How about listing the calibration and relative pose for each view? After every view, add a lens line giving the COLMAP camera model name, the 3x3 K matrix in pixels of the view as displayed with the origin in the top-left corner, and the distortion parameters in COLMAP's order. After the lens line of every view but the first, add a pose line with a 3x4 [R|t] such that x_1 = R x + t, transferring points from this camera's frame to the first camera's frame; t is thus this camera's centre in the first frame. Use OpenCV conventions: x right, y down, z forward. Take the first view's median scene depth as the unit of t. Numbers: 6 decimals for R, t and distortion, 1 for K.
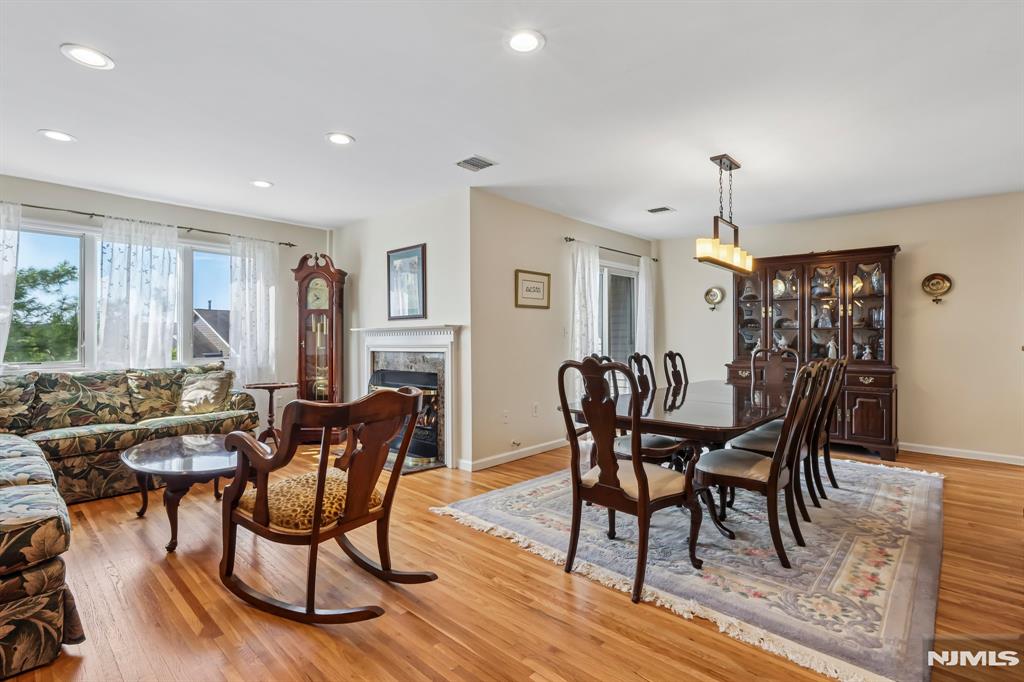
lens RADIAL K [[477.8, 0, 505.8], [0, 477.8, 333.5], [0, 0, 1]] dist [-0.025252, 0.020523]
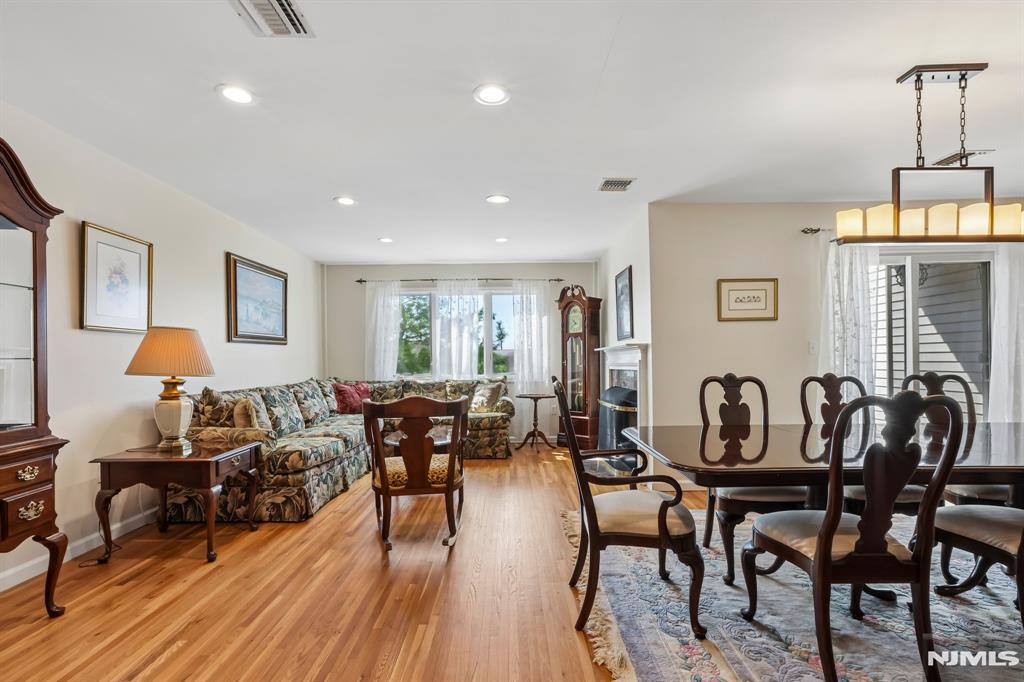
lens RADIAL K [[471.3, 0, 506.2], [0, 471.3, 359.7], [0, 0, 1]] dist [-0.000602, 0.000137]
pose [[0.682908, -0.005469, -0.730484, 0.410282], [0.016923, 0.999822, 0.008336, 0.002548], [0.730308, -0.018054, 0.682879, 0.114698]]
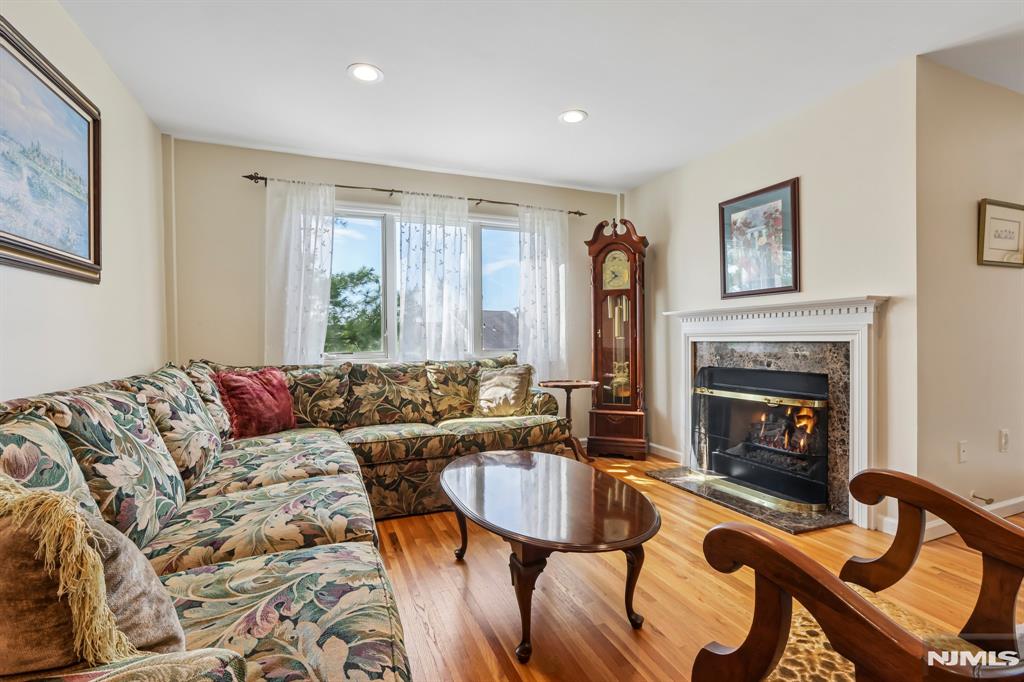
lens RADIAL K [[470.8, 0, 524.6], [0, 470.8, 341.1], [0, 0, 1]] dist [-0.035821, 0.019653]
pose [[0.913825, -0.000605, -0.406108, -0.267895], [0.010567, 0.999696, 0.022290, 0.020208], [0.405971, -0.024661, 0.913553, 0.268482]]
